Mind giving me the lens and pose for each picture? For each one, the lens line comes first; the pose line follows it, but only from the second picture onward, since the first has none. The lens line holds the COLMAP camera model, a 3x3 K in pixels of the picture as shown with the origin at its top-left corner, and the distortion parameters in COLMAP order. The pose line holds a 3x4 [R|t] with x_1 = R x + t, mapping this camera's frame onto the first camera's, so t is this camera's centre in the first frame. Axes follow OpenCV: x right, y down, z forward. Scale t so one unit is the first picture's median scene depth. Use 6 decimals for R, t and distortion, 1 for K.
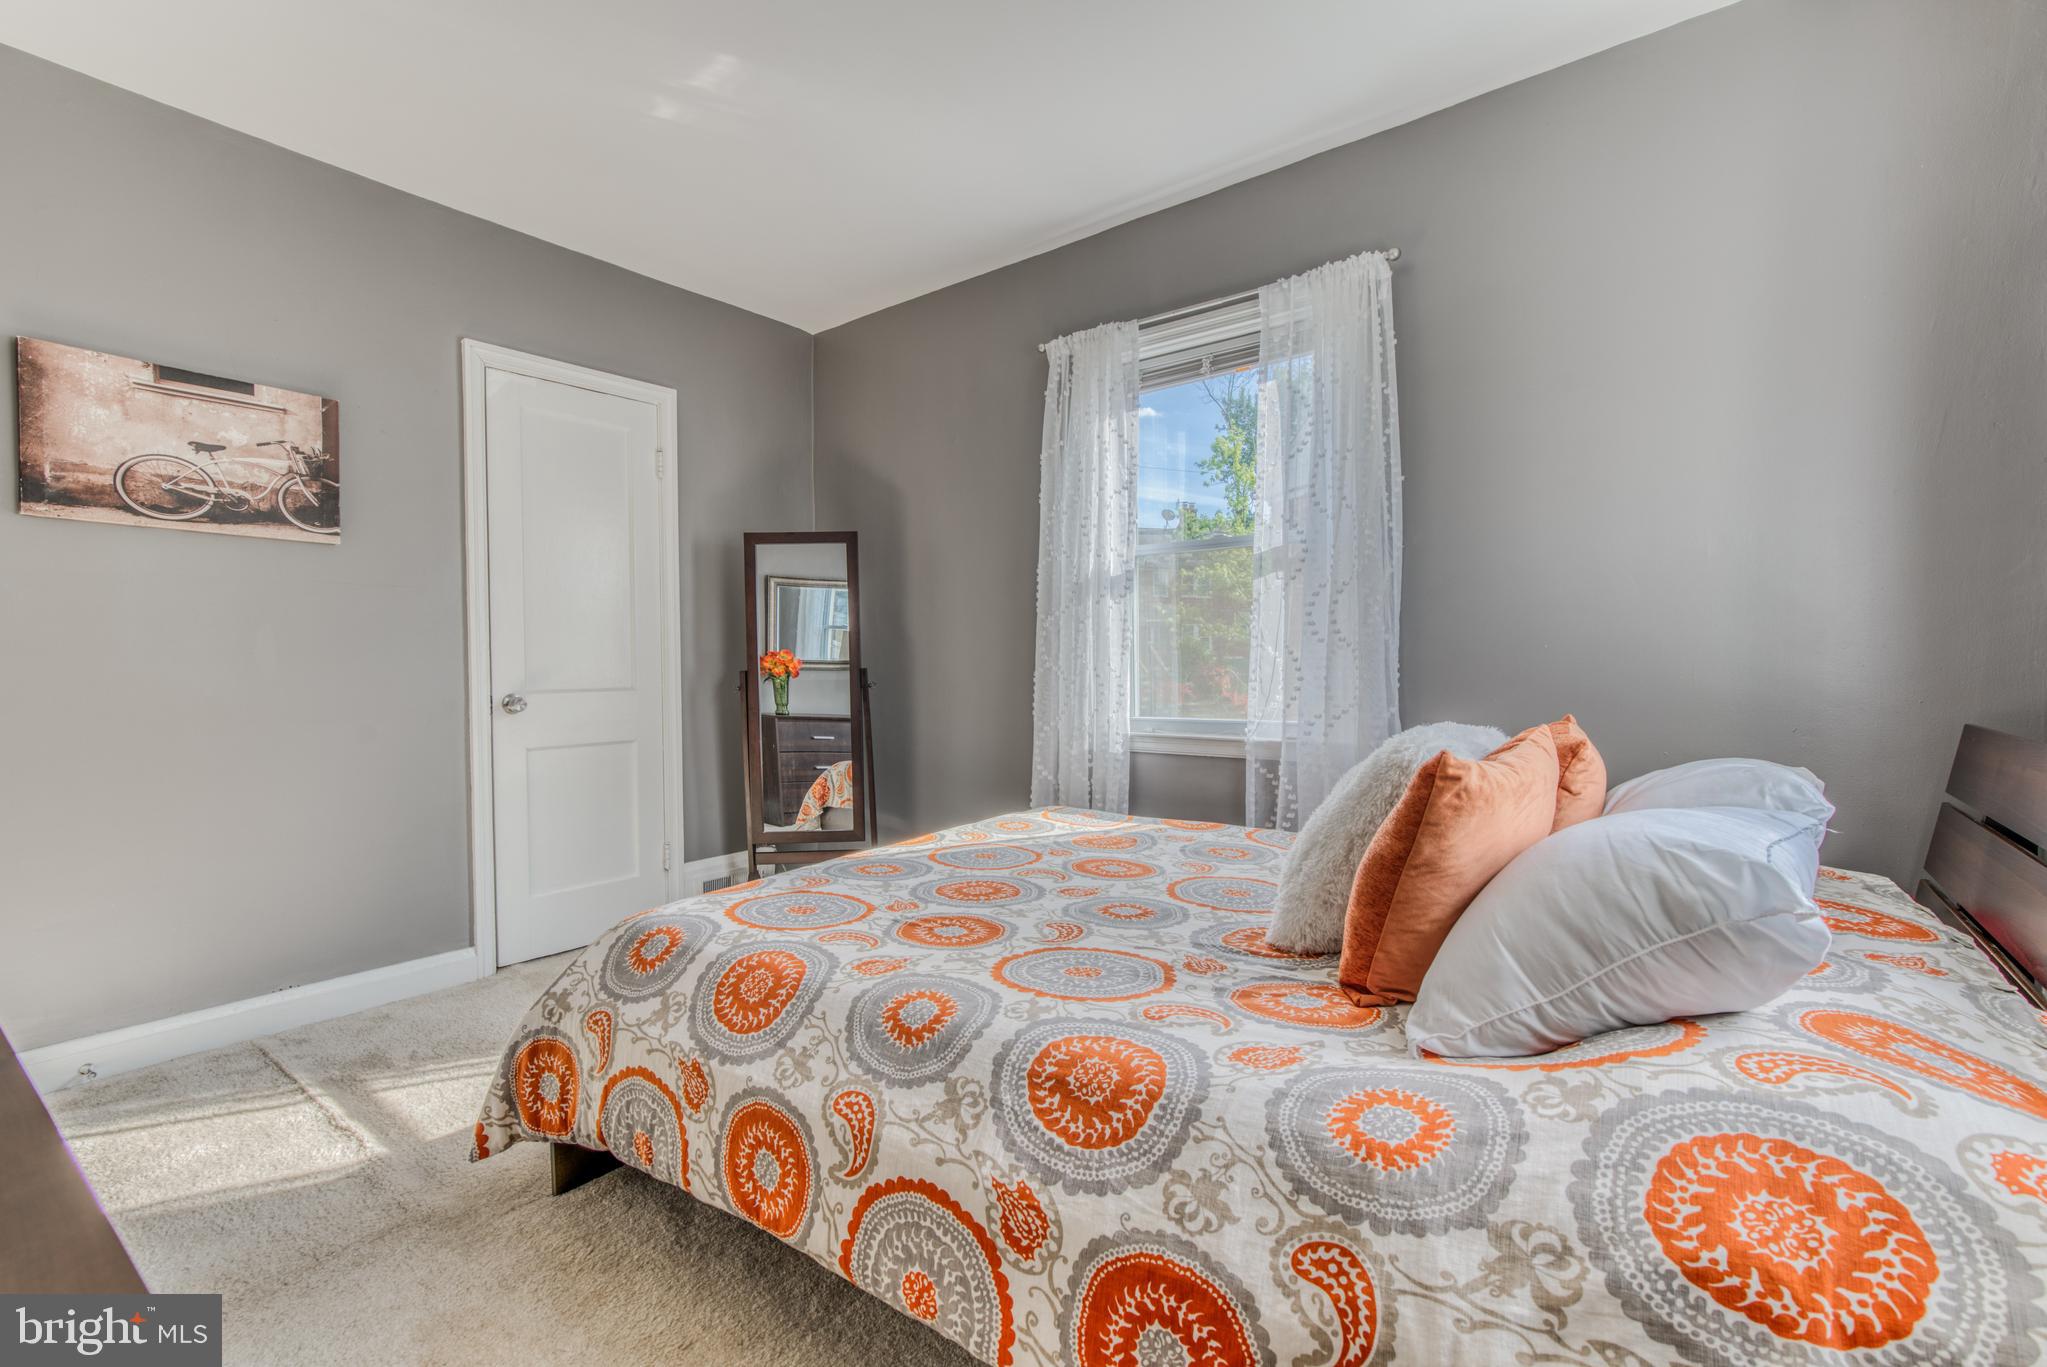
lens RADIAL K [[912.4, 0, 1015.4], [0, 912.4, 671.7], [0, 0, 1]] dist [-0.015271, 0.012853]
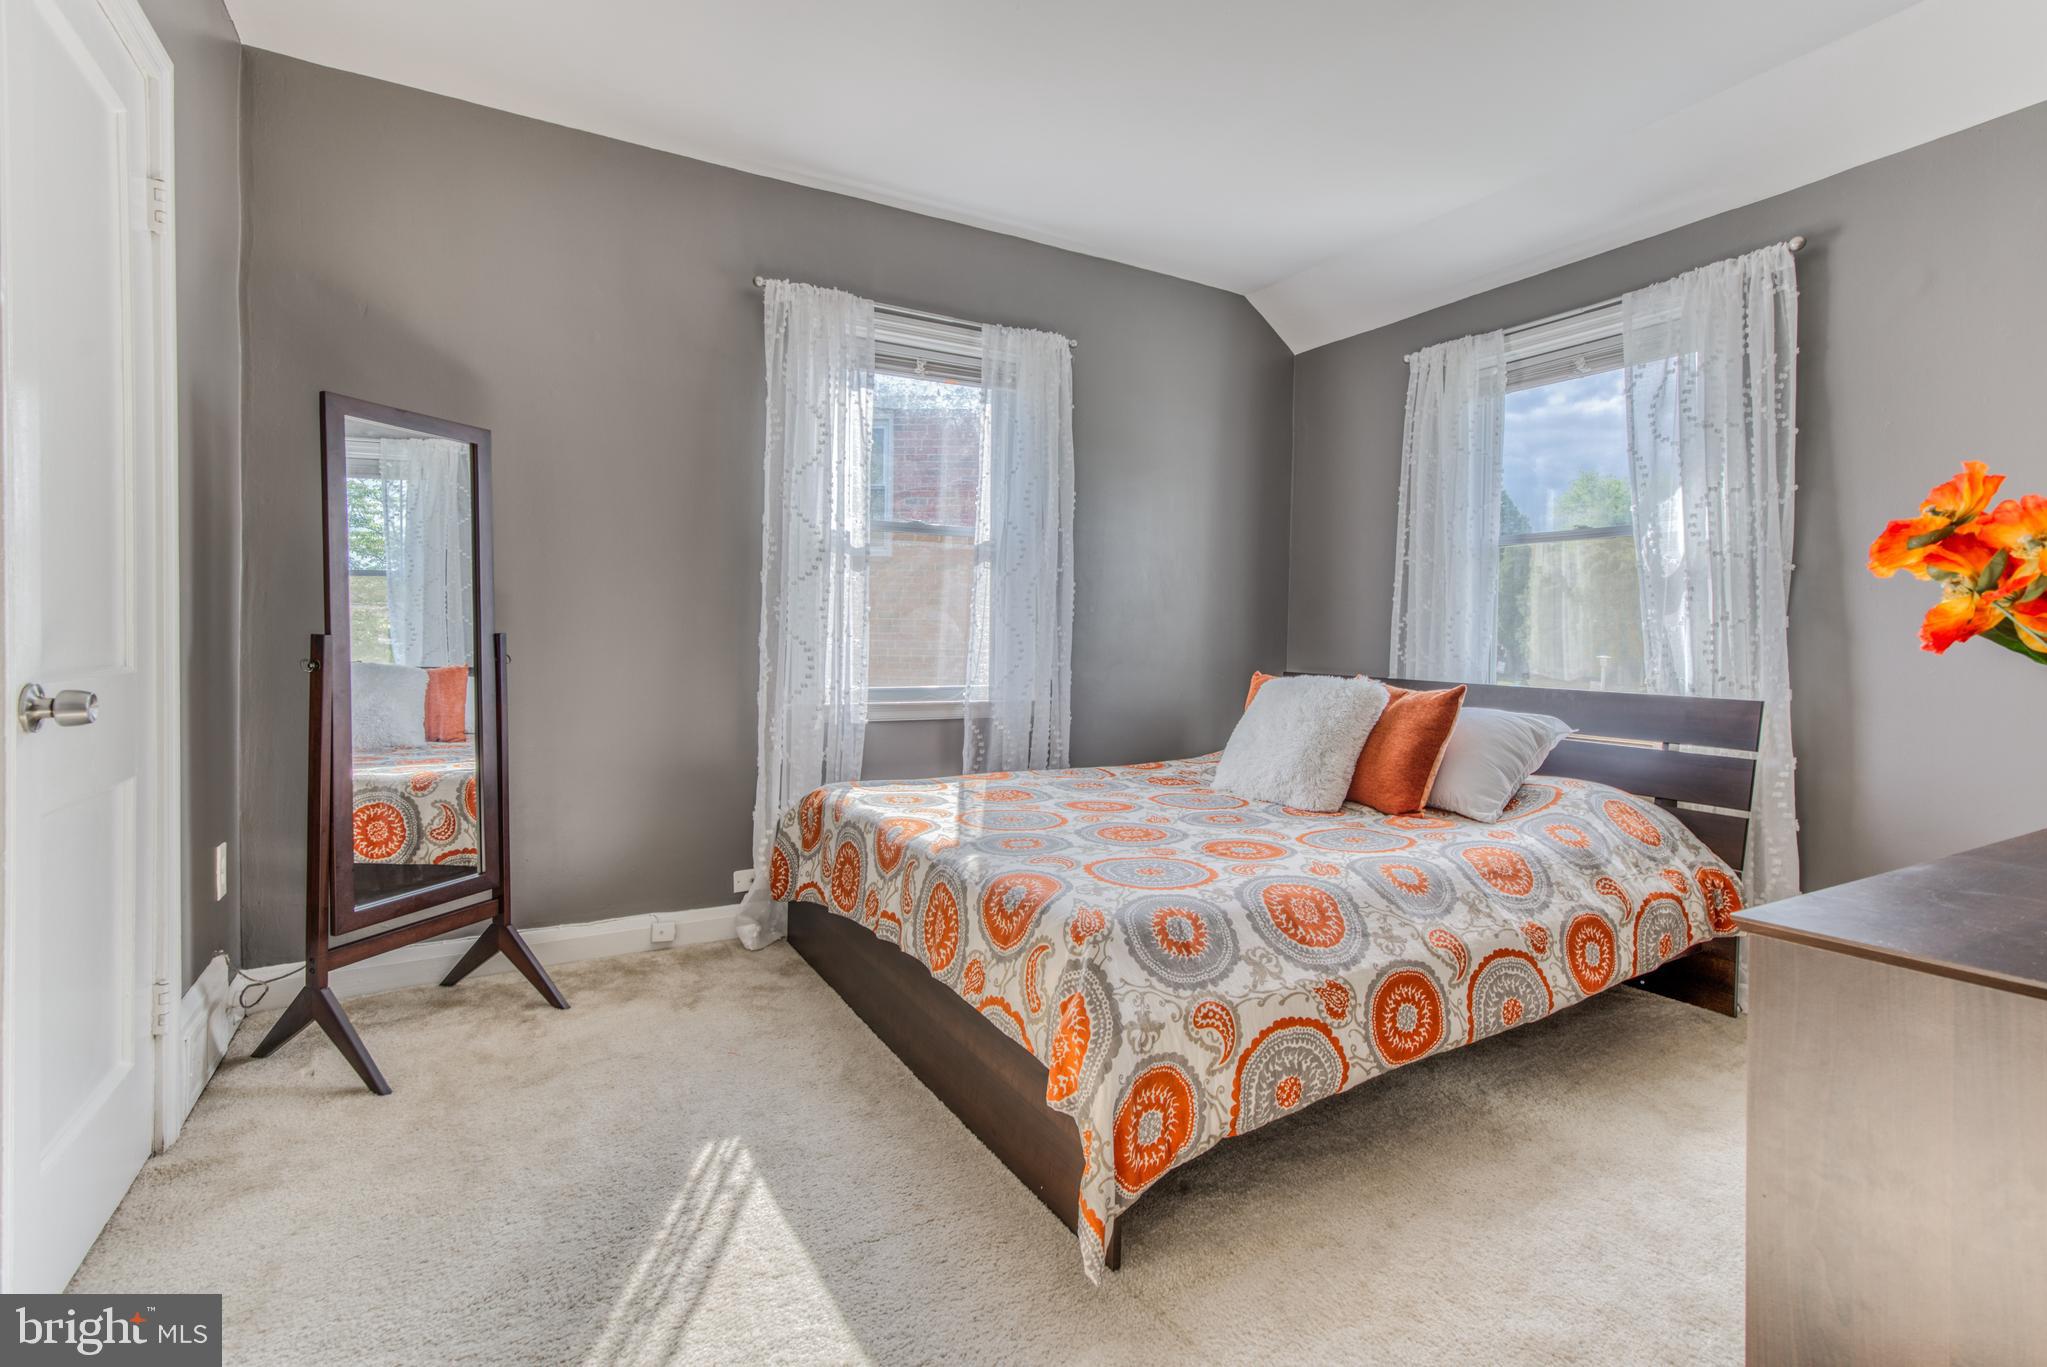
lens RADIAL K [[912.4, 0, 971.7], [0, 912.4, 637.5], [0, 0, 1]] dist [-0.015271, 0.012853]
pose [[0.409797, 0.003594, 0.912170, -1.593530], [-0.020638, 0.999773, 0.005333, -0.011745], [-0.911943, -0.021011, 0.409778, 0.937803]]
